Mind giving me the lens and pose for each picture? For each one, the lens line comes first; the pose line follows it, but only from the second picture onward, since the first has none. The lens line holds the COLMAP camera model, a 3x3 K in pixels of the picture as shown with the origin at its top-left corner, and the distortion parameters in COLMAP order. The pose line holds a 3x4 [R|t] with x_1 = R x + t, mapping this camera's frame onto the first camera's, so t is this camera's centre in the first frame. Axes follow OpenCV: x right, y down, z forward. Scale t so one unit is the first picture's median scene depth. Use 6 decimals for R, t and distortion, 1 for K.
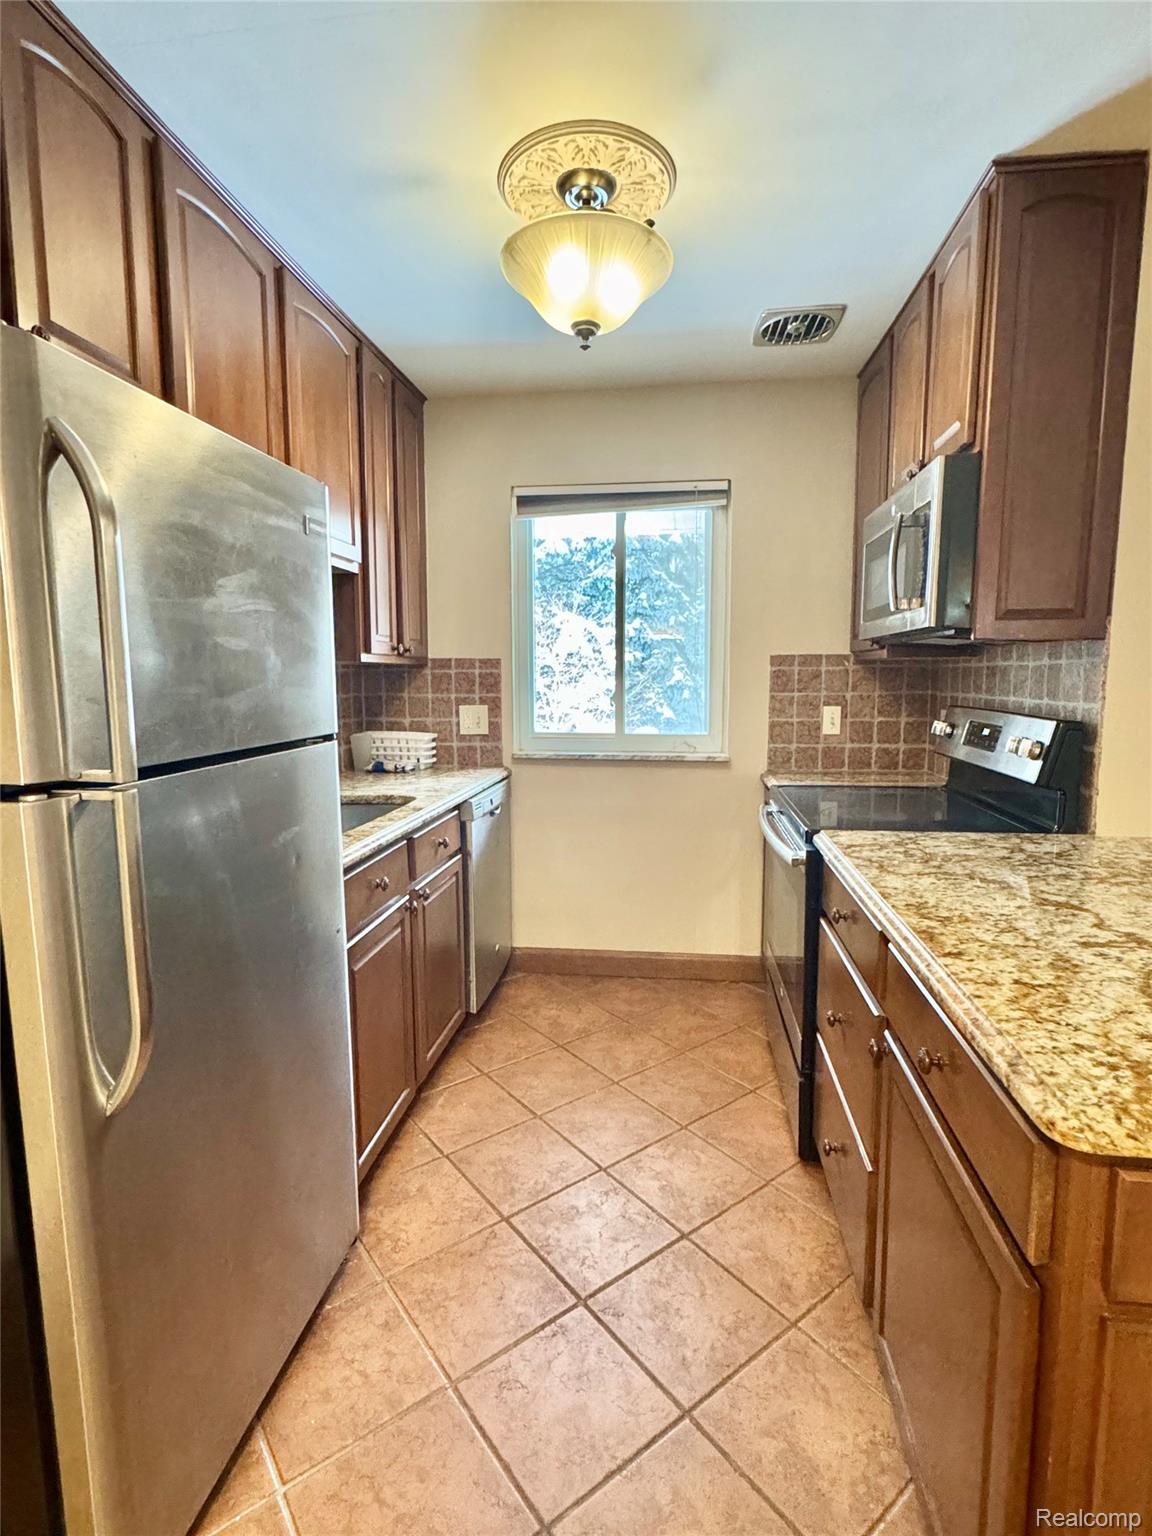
lens RADIAL K [[770.7, 0, 576.8], [0, 770.7, 755.7], [0, 0, 1]] dist [0.001414, 0.000686]
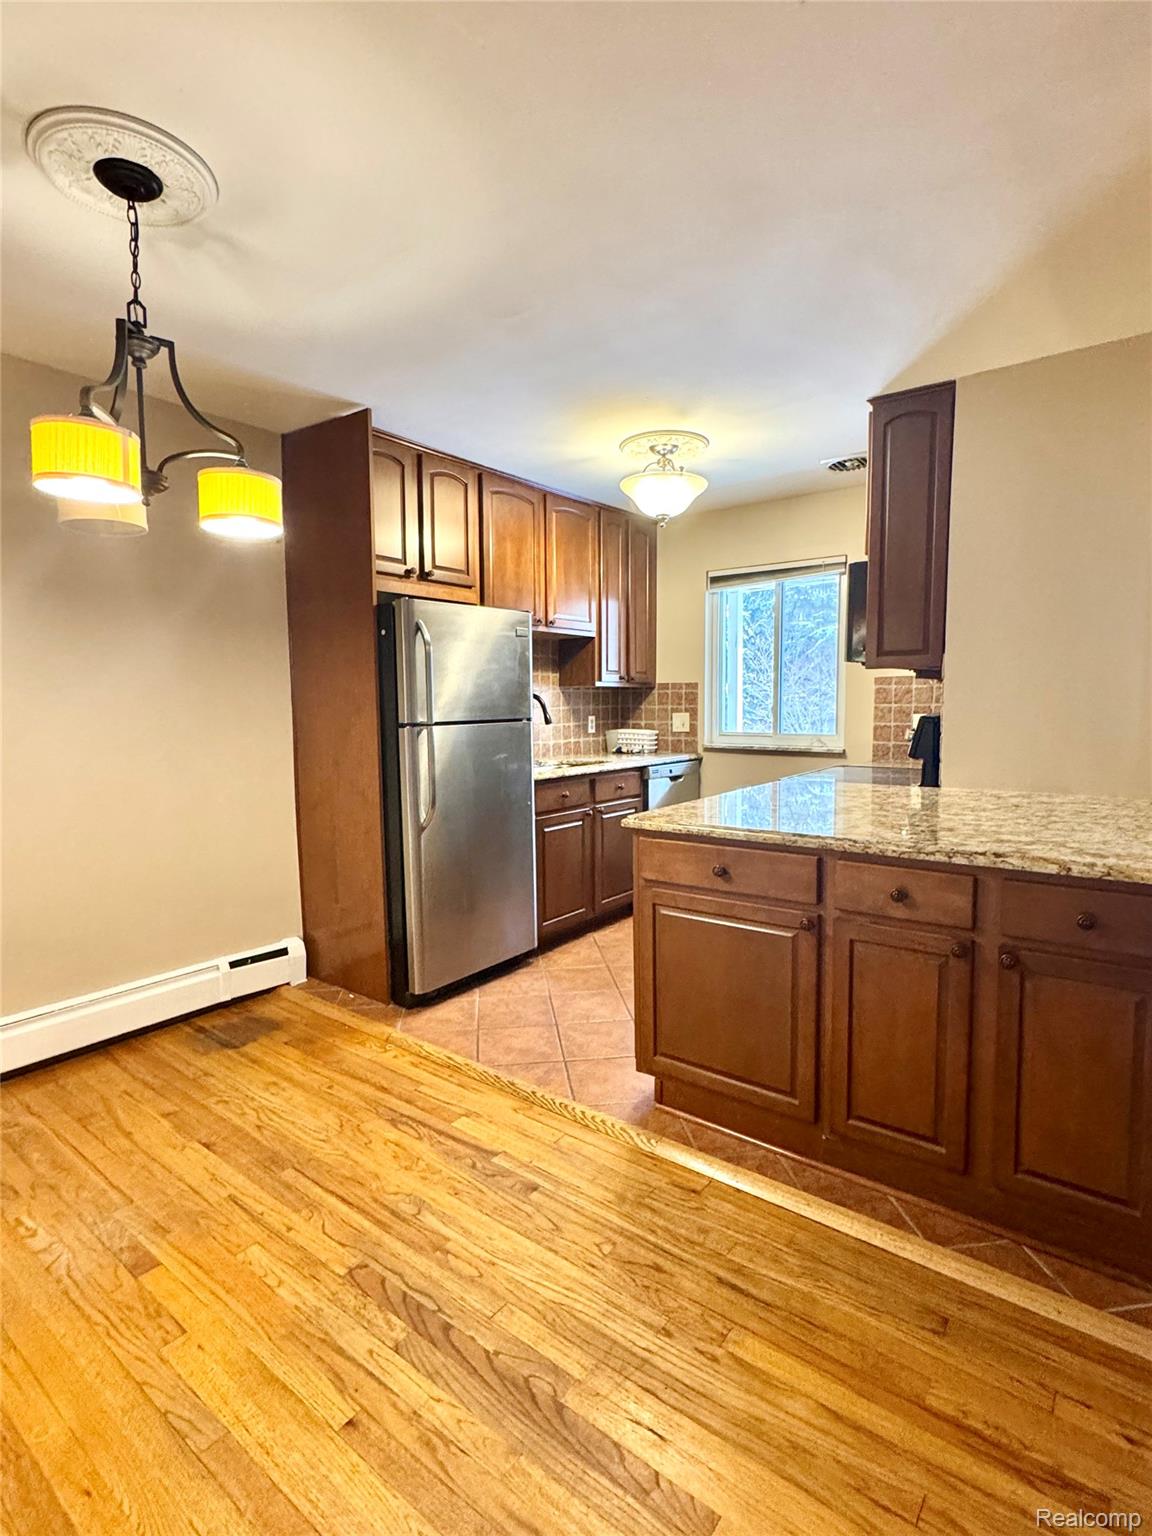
lens RADIAL K [[770.7, 0, 576.0], [0, 770.7, 771.0], [0, 0, 1]] dist [0.001414, 0.000686]
pose [[0.865320, 0.040904, -0.499548, 0.464497], [-0.044929, 0.998982, 0.003973, 0.054654], [0.499203, 0.019006, 0.866277, -0.448253]]
